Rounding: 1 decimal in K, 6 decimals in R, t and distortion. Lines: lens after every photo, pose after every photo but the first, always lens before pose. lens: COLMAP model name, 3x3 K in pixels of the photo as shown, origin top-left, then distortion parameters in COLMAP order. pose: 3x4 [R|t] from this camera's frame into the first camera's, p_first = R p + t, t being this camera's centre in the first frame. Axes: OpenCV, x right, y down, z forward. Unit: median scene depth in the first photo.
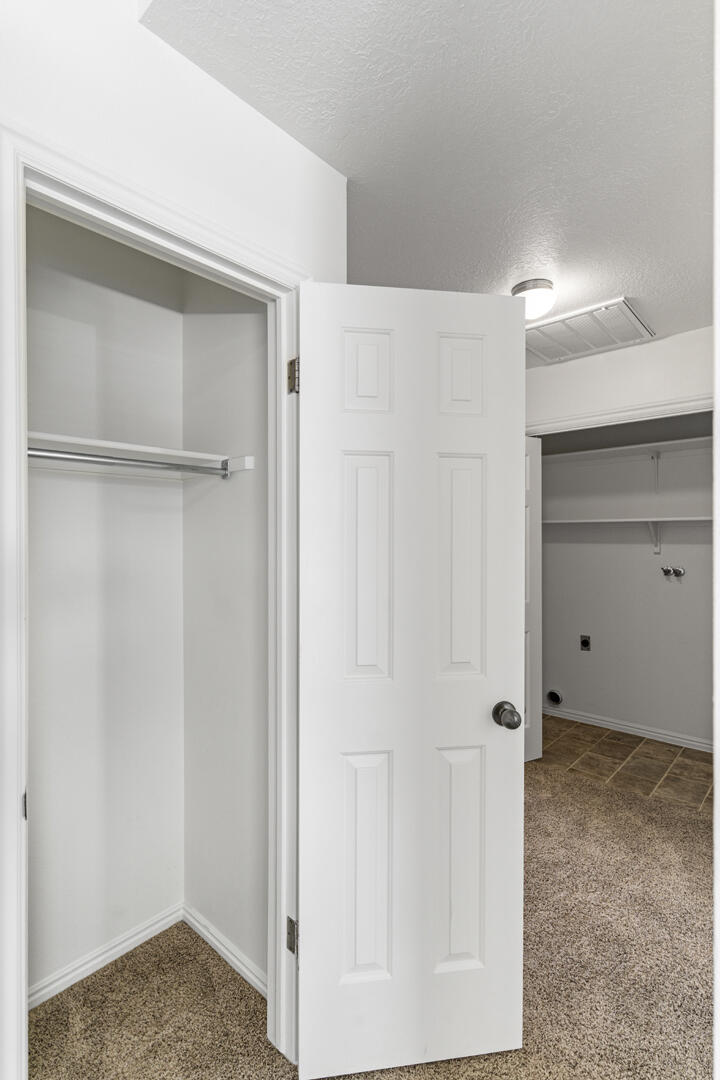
lens RADIAL K [[510.7, 0, 362.4], [0, 510.7, 557.2], [0, 0, 1]] dist [0.001997, 0.000725]
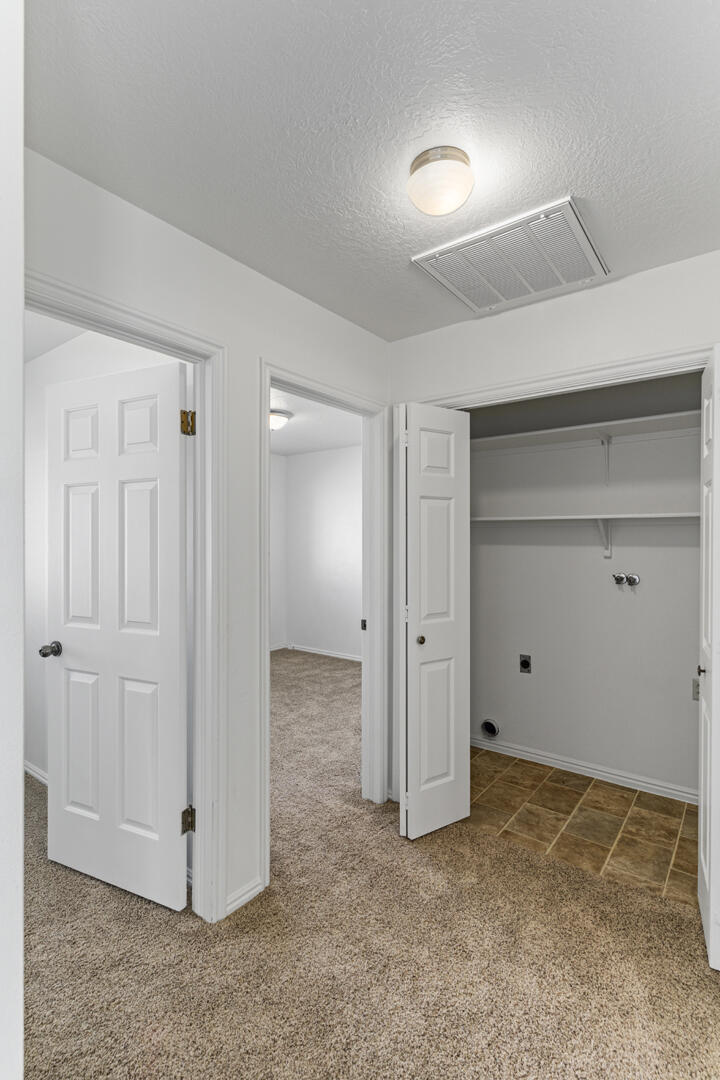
lens RADIAL K [[505.1, 0, 363.8], [0, 505.1, 562.0], [0, 0, 1]] dist [0.001150, -0.001347]
pose [[0.996180, -0.002107, 0.087299, 0.122211], [0.001519, 0.999976, 0.006798, -0.006927], [-0.087311, -0.006640, 0.996159, 0.241134]]
